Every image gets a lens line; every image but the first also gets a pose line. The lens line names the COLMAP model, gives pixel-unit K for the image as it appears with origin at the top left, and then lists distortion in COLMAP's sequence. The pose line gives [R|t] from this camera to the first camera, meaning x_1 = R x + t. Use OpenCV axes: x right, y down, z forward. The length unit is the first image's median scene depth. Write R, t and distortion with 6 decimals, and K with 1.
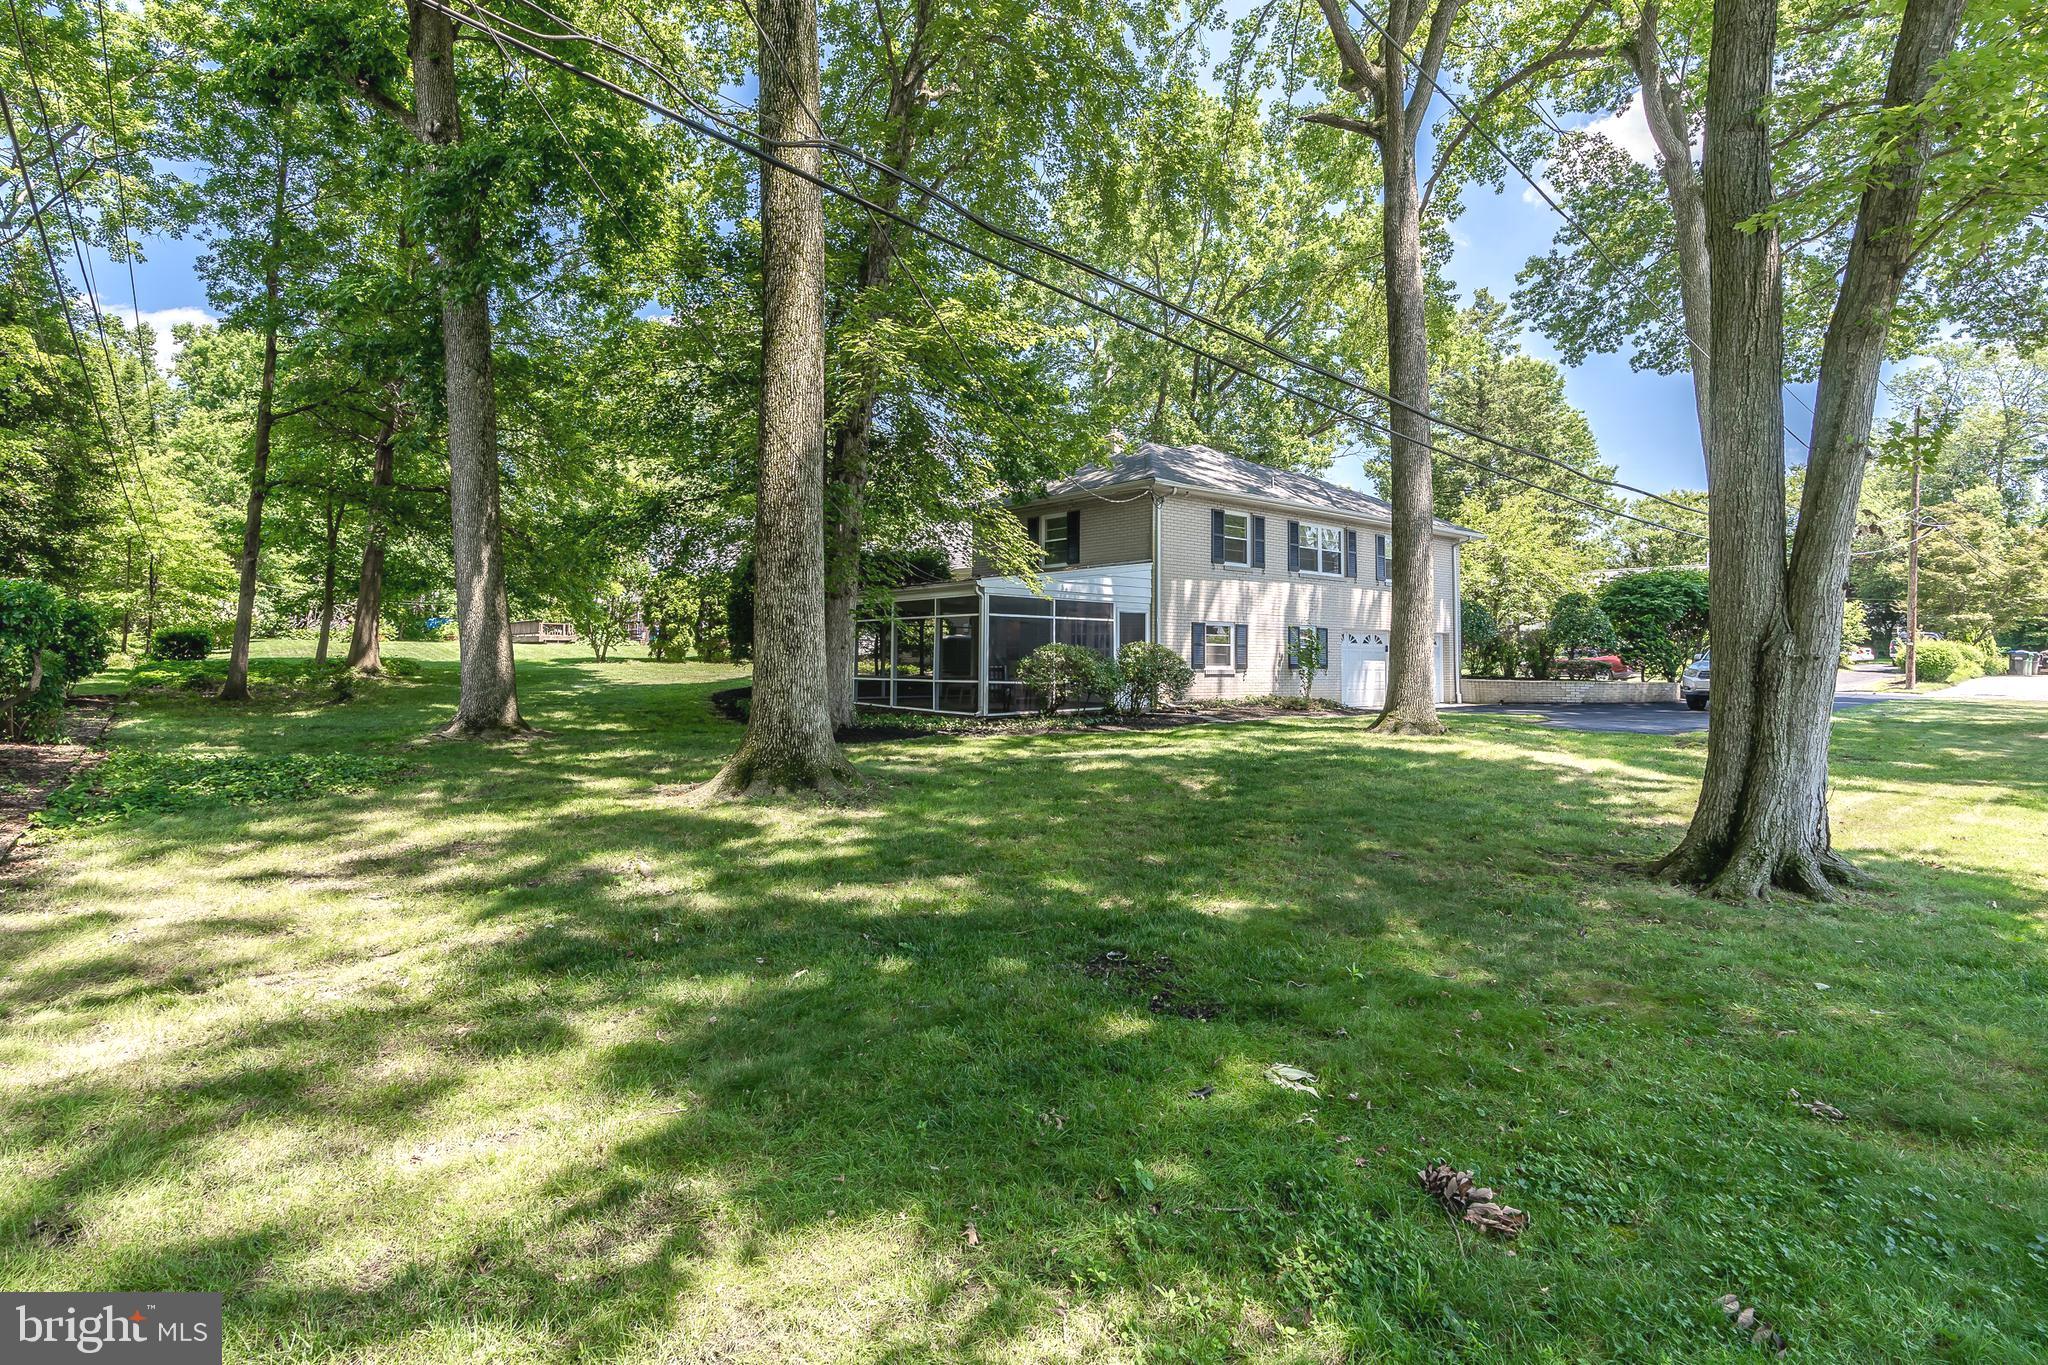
lens RADIAL K [[1001.2, 0, 971.0], [0, 1001.2, 620.5], [0, 0, 1]] dist [0.006378, -0.000505]
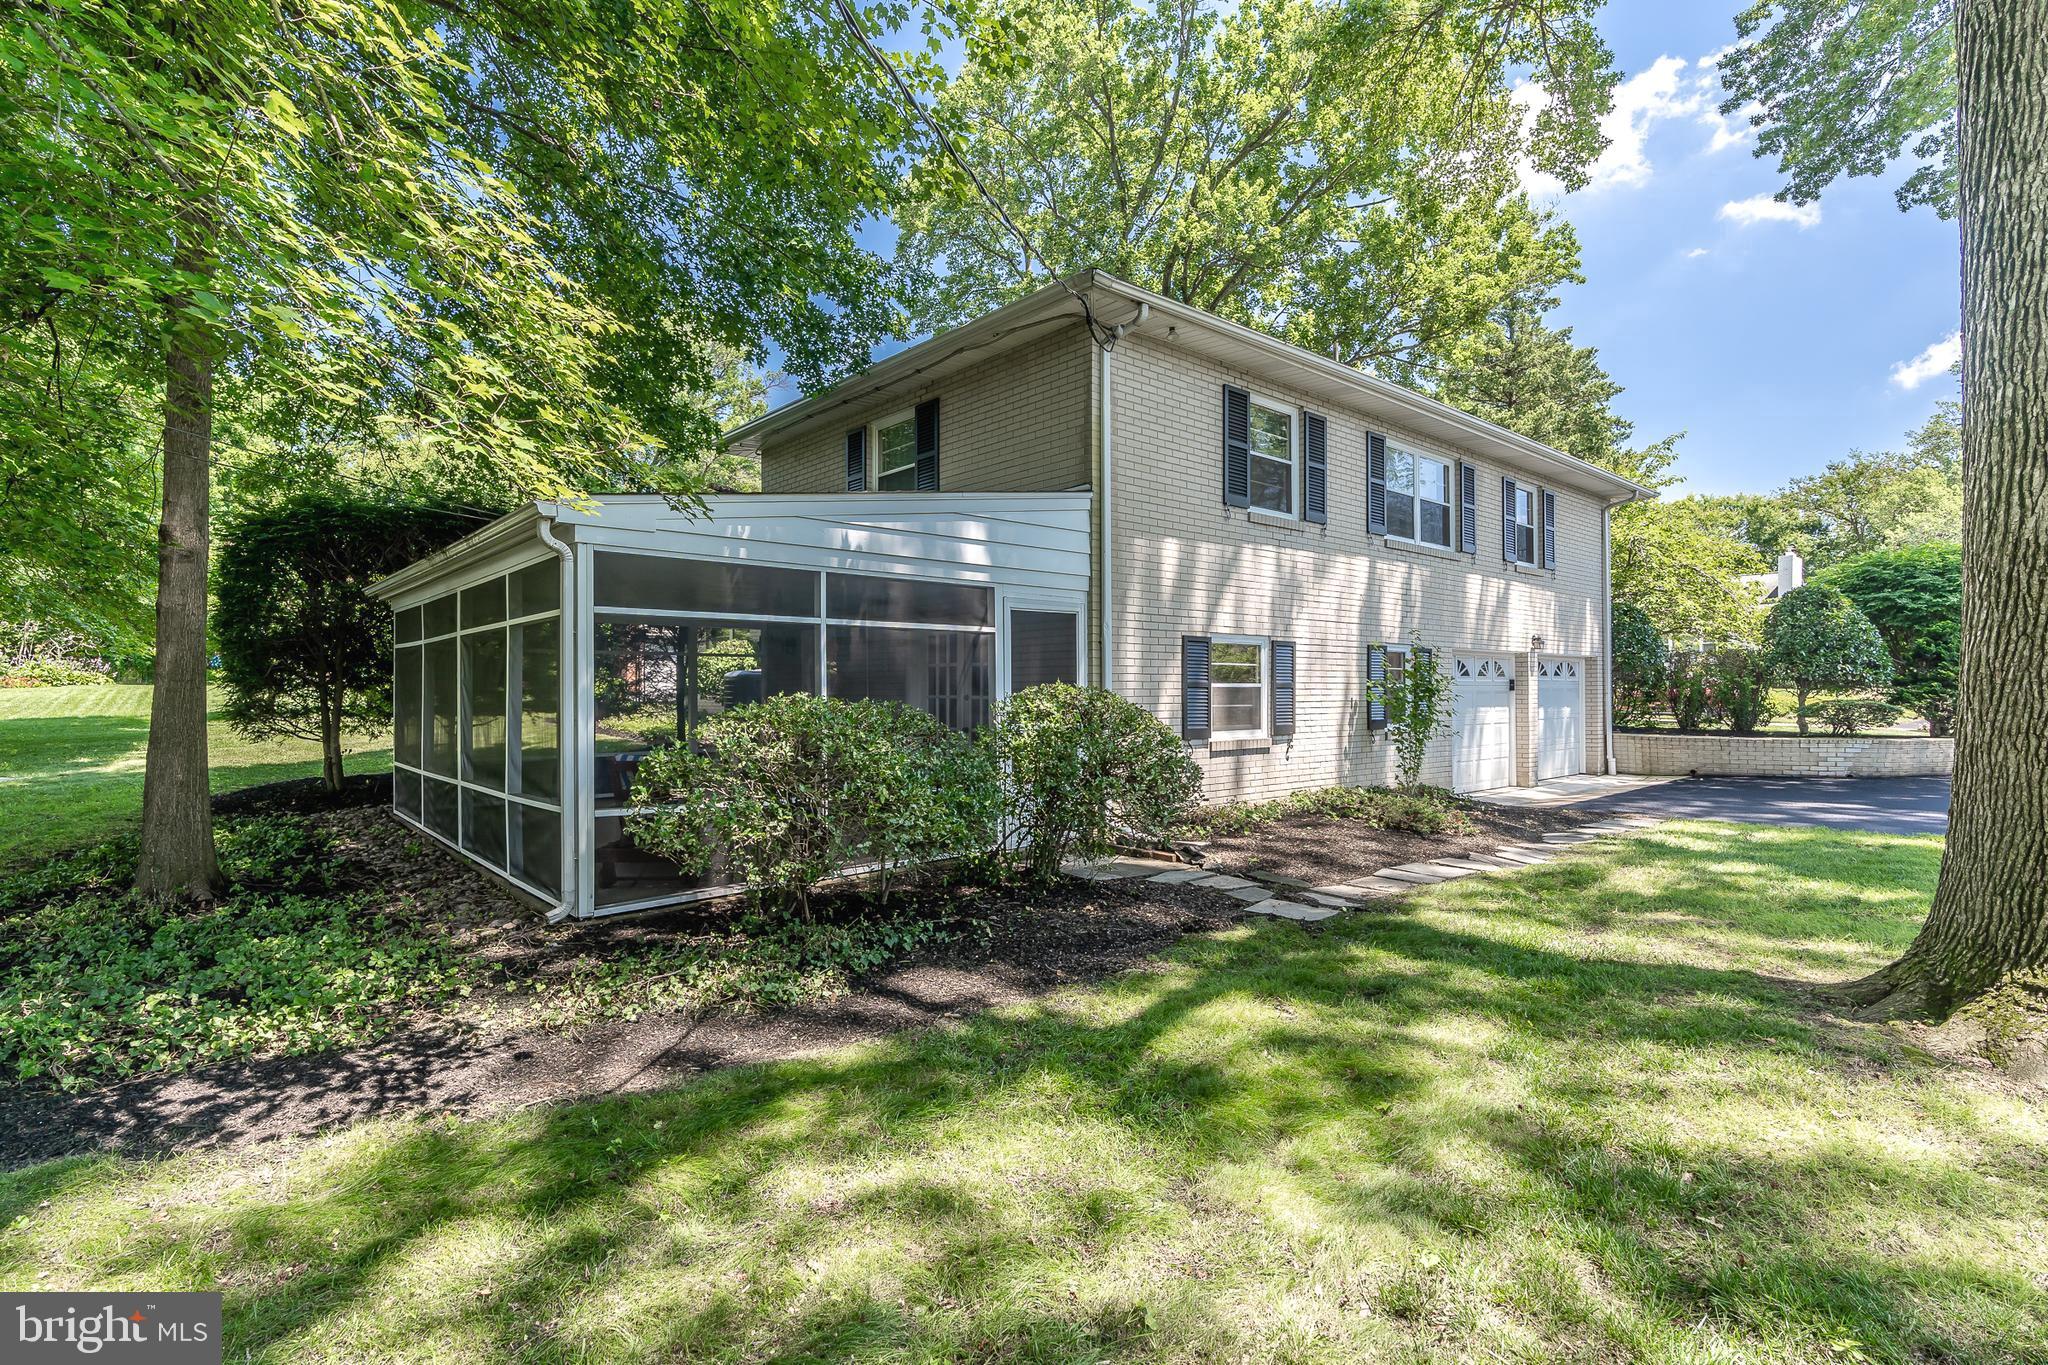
lens RADIAL K [[1001.2, 0, 1014.6], [0, 1001.2, 693.8], [0, 0, 1]] dist [0.006378, -0.000505]
pose [[0.996660, -0.012898, 0.080633, 0.107347], [0.009411, 0.999010, 0.043487, 0.007141], [-0.081114, -0.042583, 0.995795, 0.544014]]
